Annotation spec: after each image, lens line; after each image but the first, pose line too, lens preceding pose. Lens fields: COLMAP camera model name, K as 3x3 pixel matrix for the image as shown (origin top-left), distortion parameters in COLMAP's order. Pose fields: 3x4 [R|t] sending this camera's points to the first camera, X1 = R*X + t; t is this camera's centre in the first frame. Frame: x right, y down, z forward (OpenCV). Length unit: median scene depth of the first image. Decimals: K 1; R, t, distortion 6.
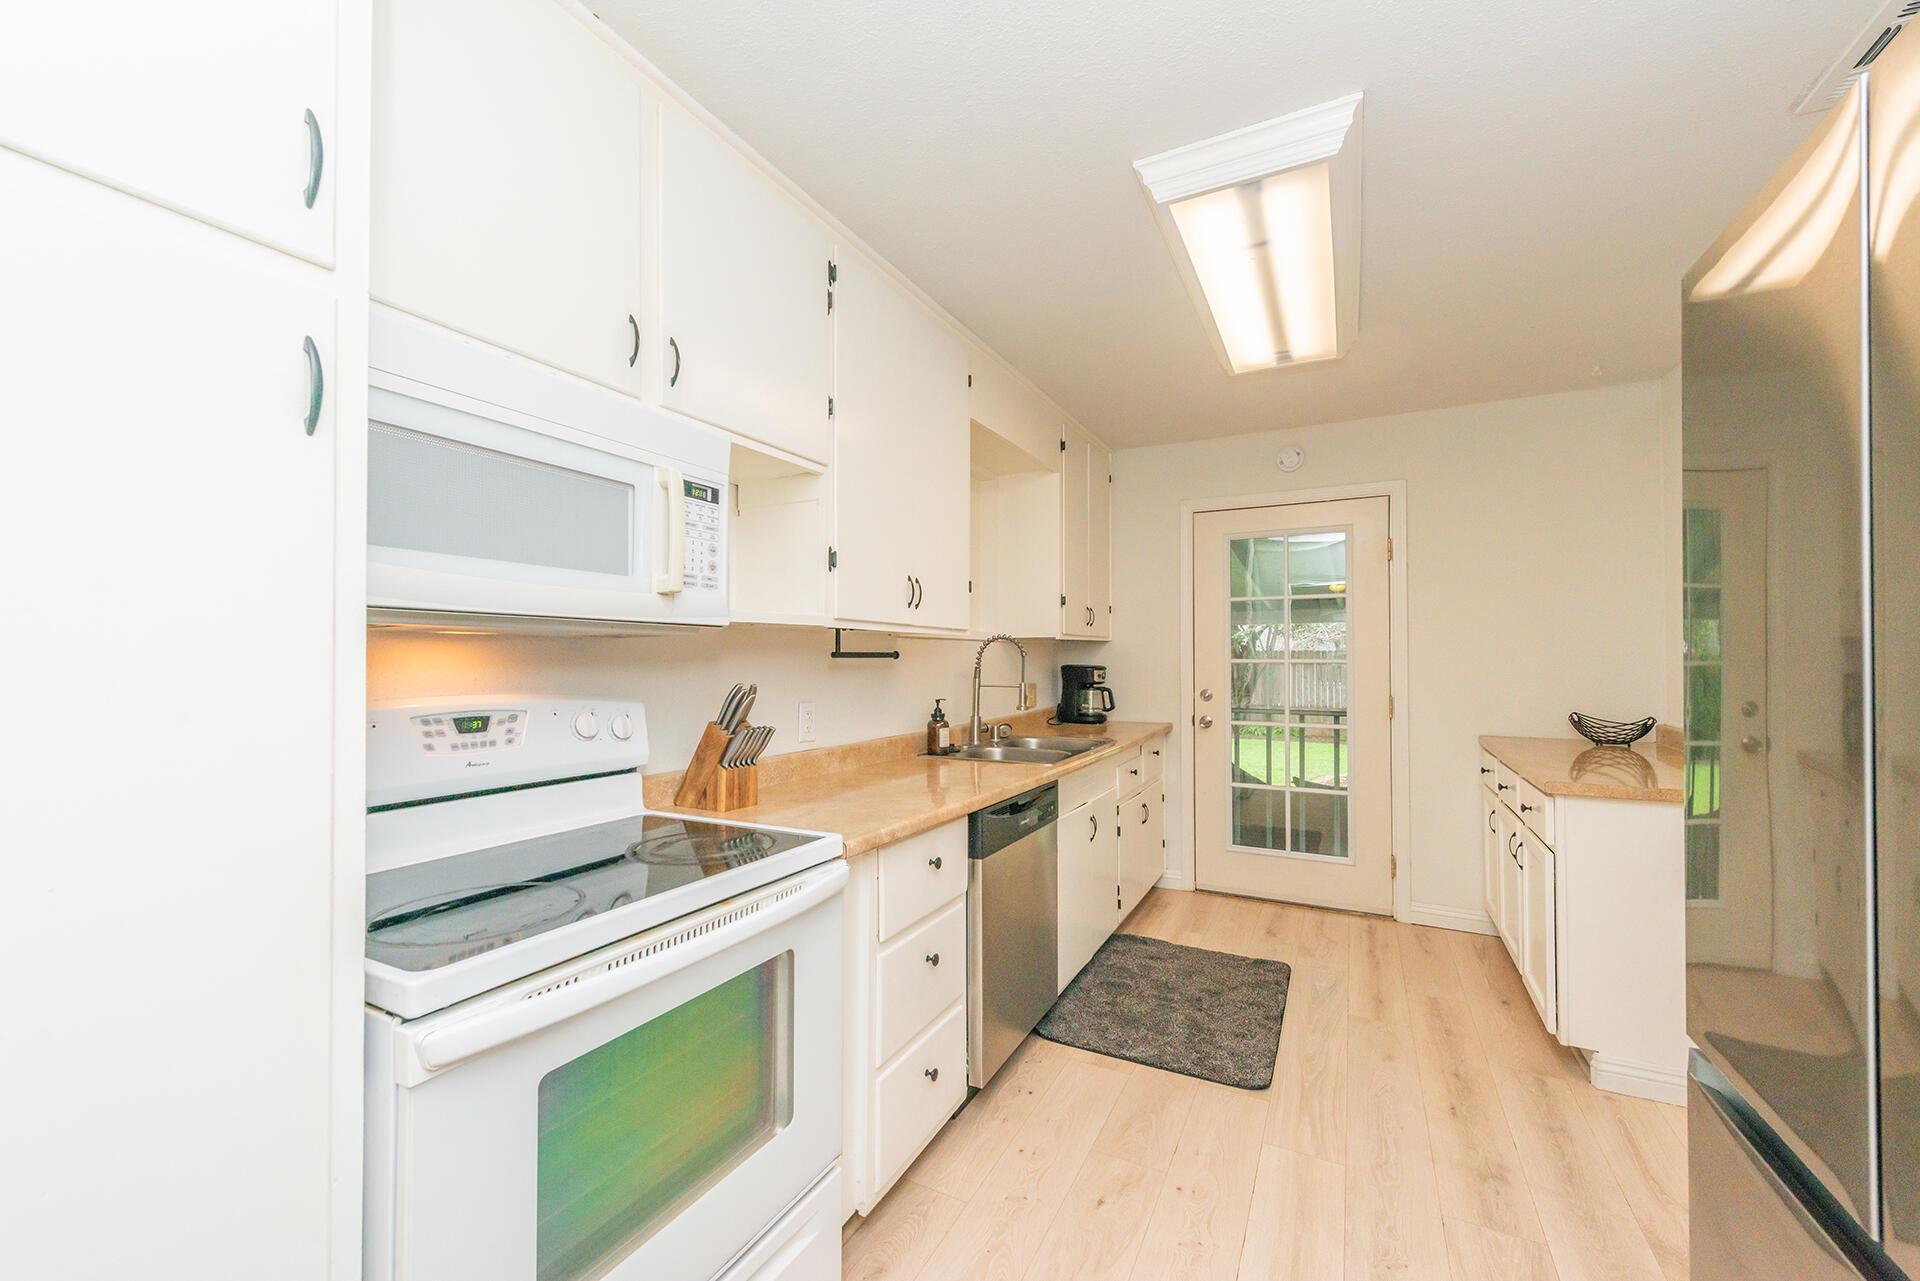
lens RADIAL K [[745.4, 0, 958.8], [0, 745.4, 645.4], [0, 0, 1]] dist [0.013273, -0.005249]
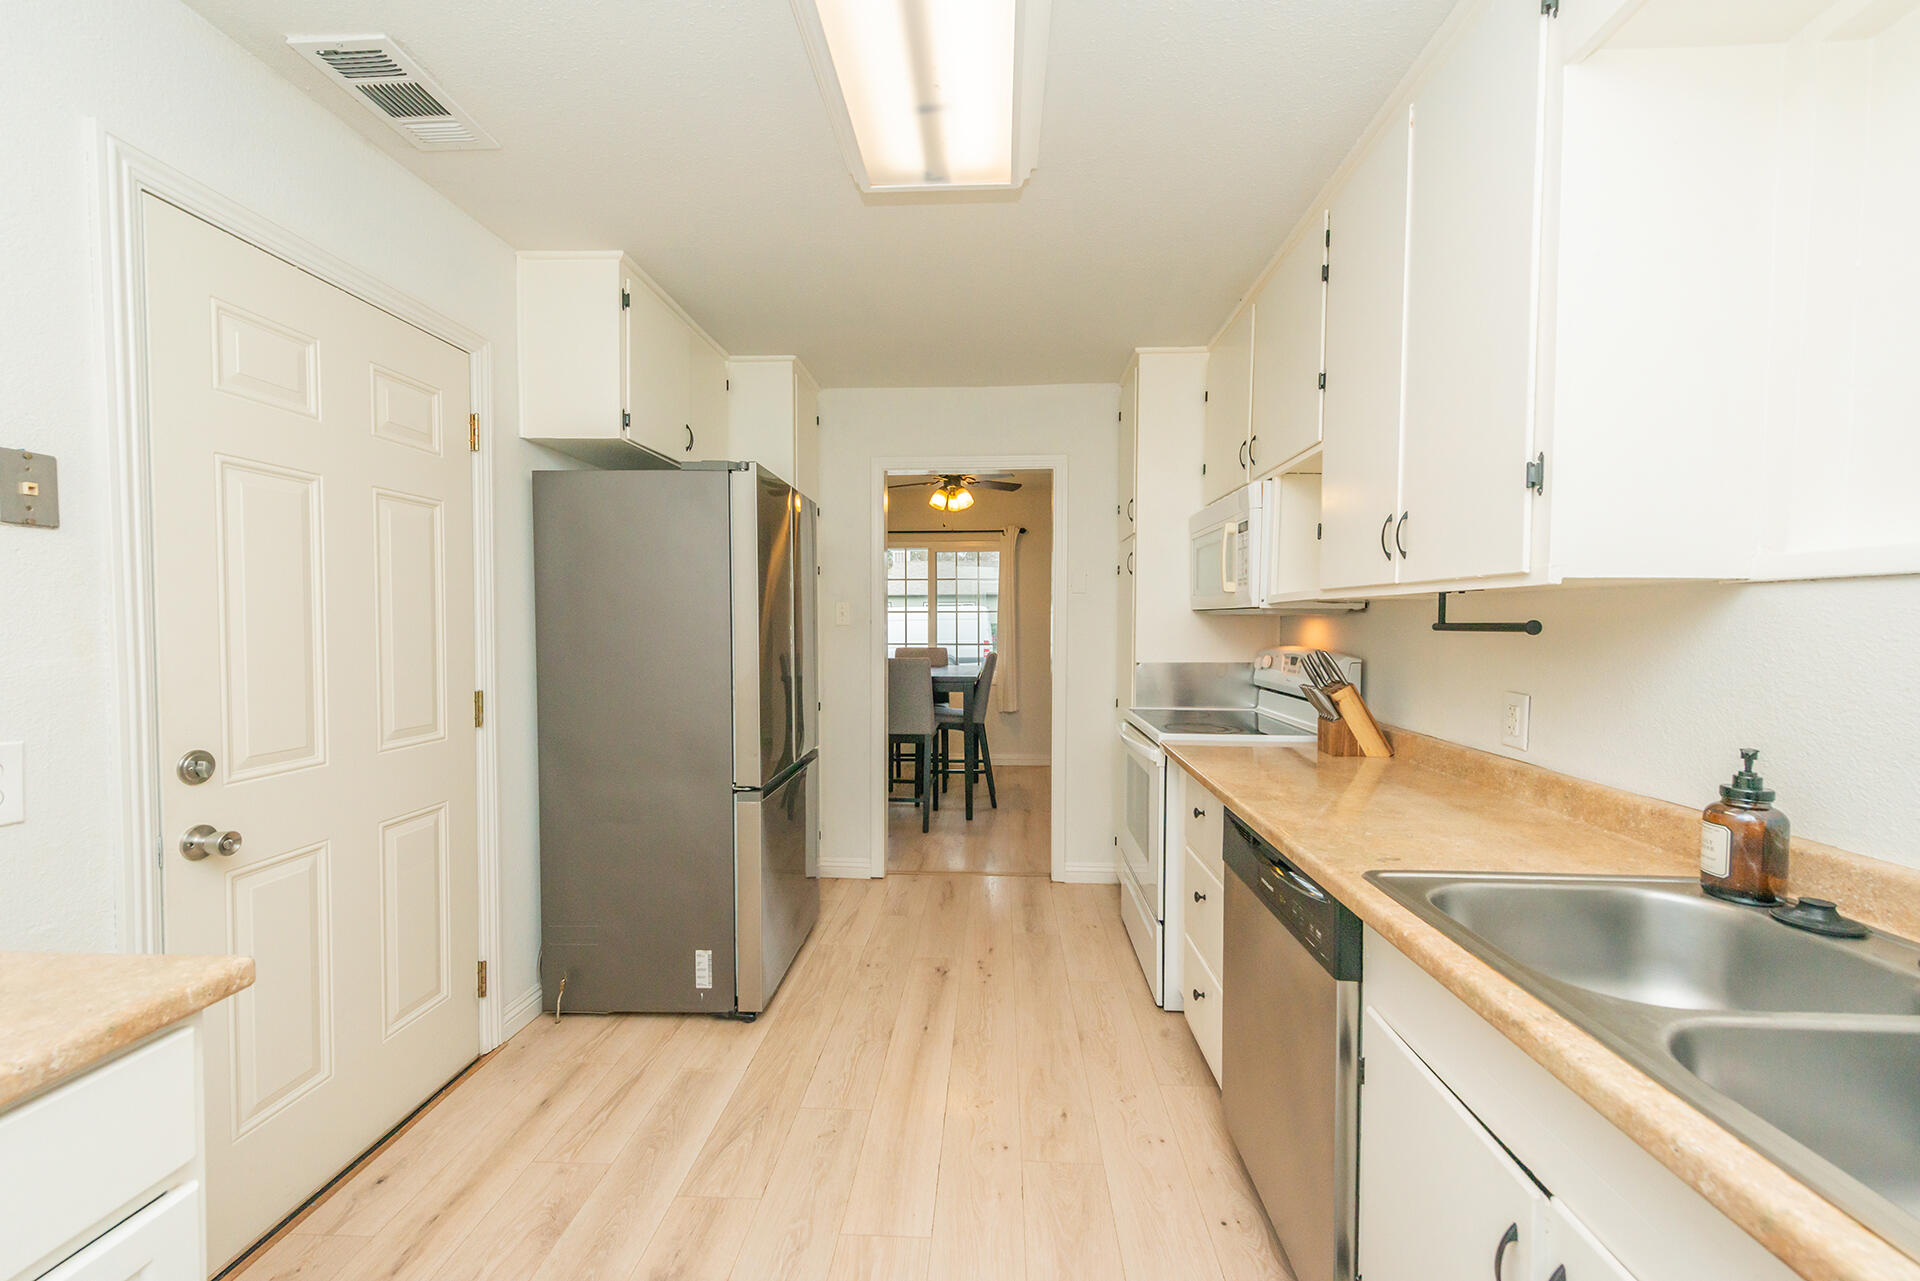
lens RADIAL K [[745.4, 0, 958.8], [0, 745.4, 645.4], [0, 0, 1]] dist [0.013273, -0.005249]
pose [[-0.907388, 0.011956, -0.420124, 0.608913], [0.005224, 0.999839, 0.017172, 0.015907], [0.420262, 0.013387, -0.907304, 1.488299]]
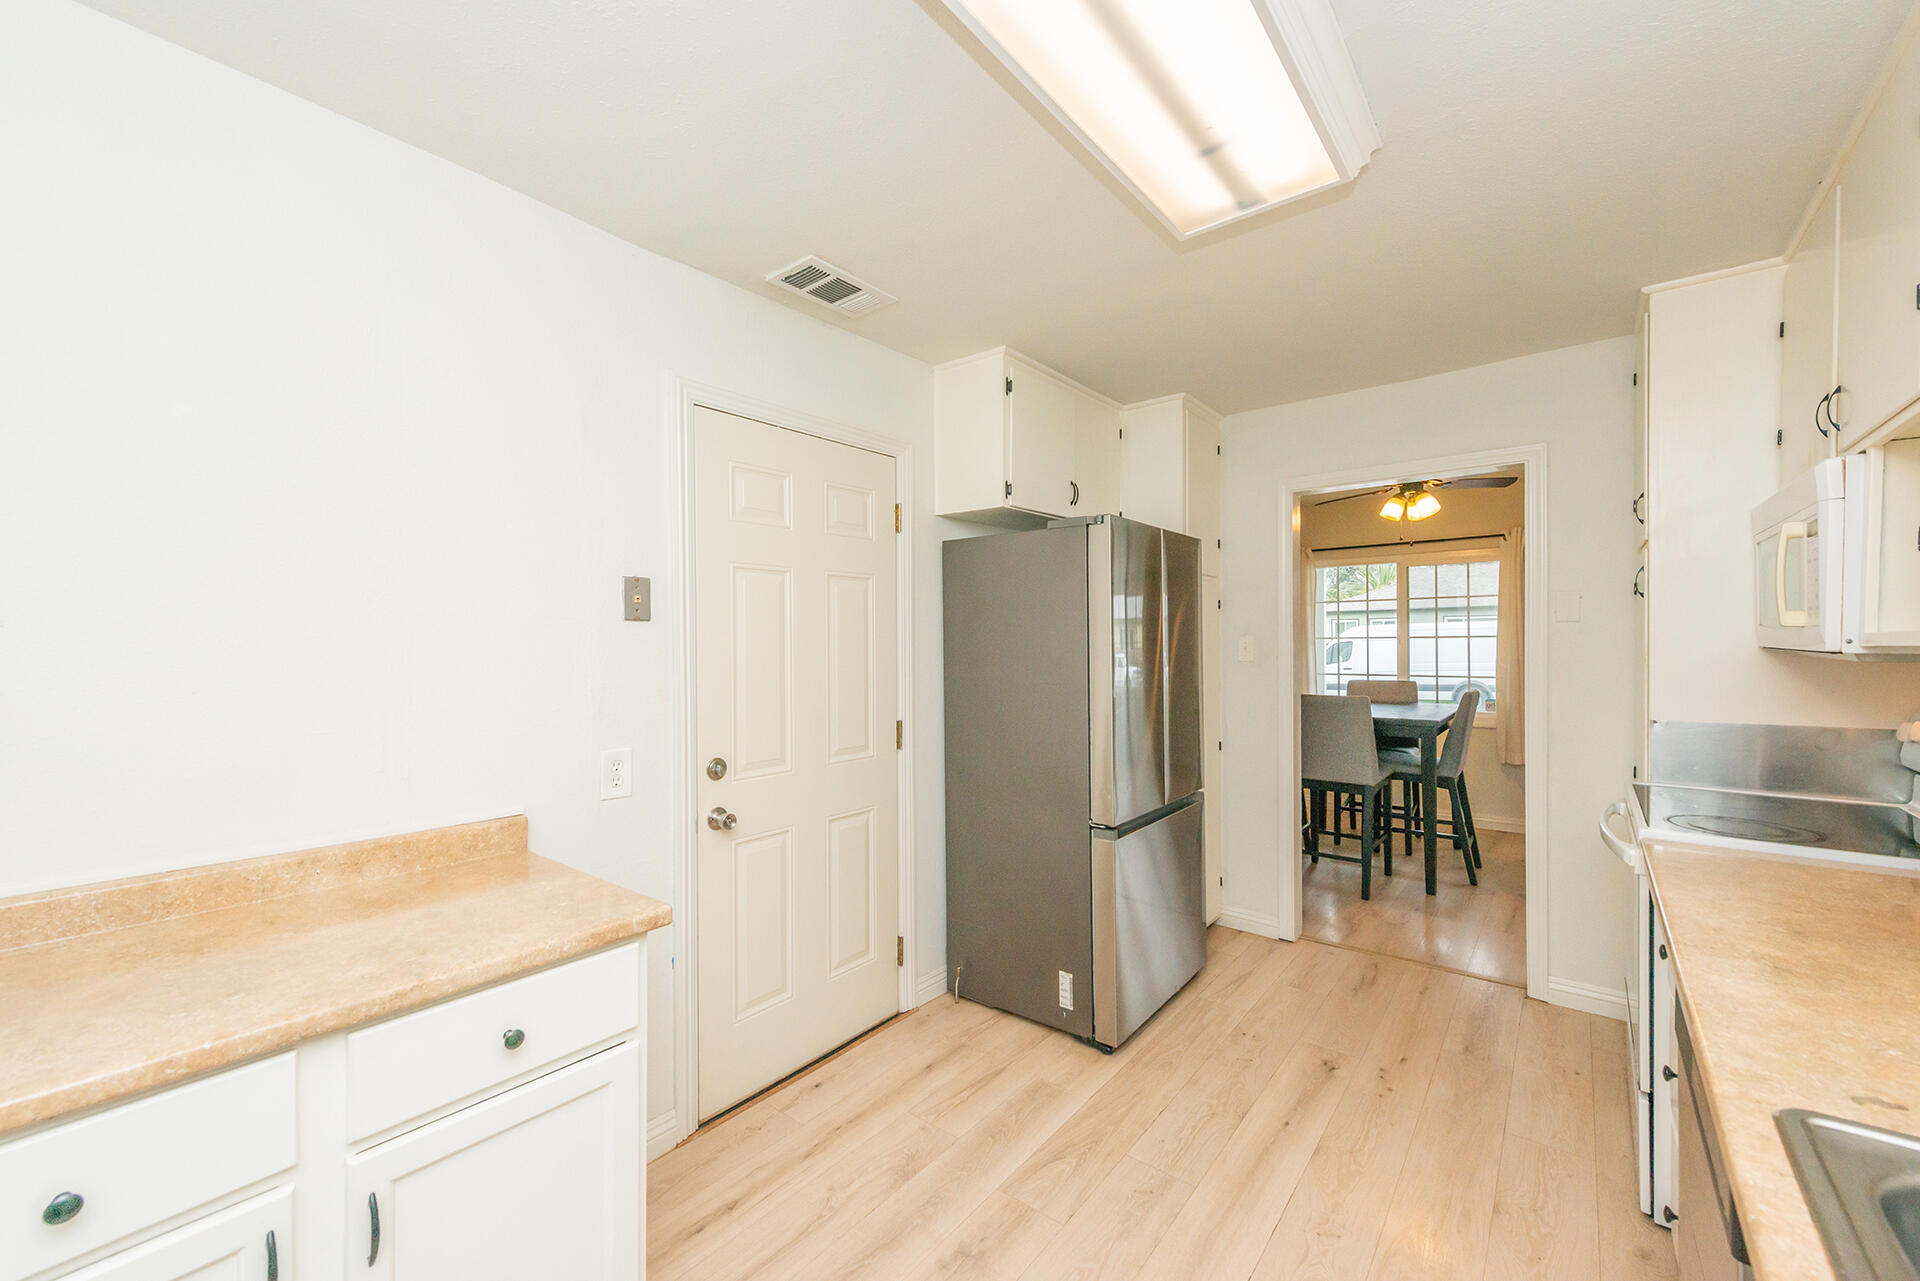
lens RADIAL K [[760.8, 0, 975.6], [0, 760.8, 642.0], [0, 0, 1]] dist [0.016844, -0.007003]
pose [[-0.981531, 0.006964, 0.191175, 0.420104], [0.005102, 0.999935, -0.010227, -0.023605], [-0.191234, -0.009062, -0.981503, 1.545169]]
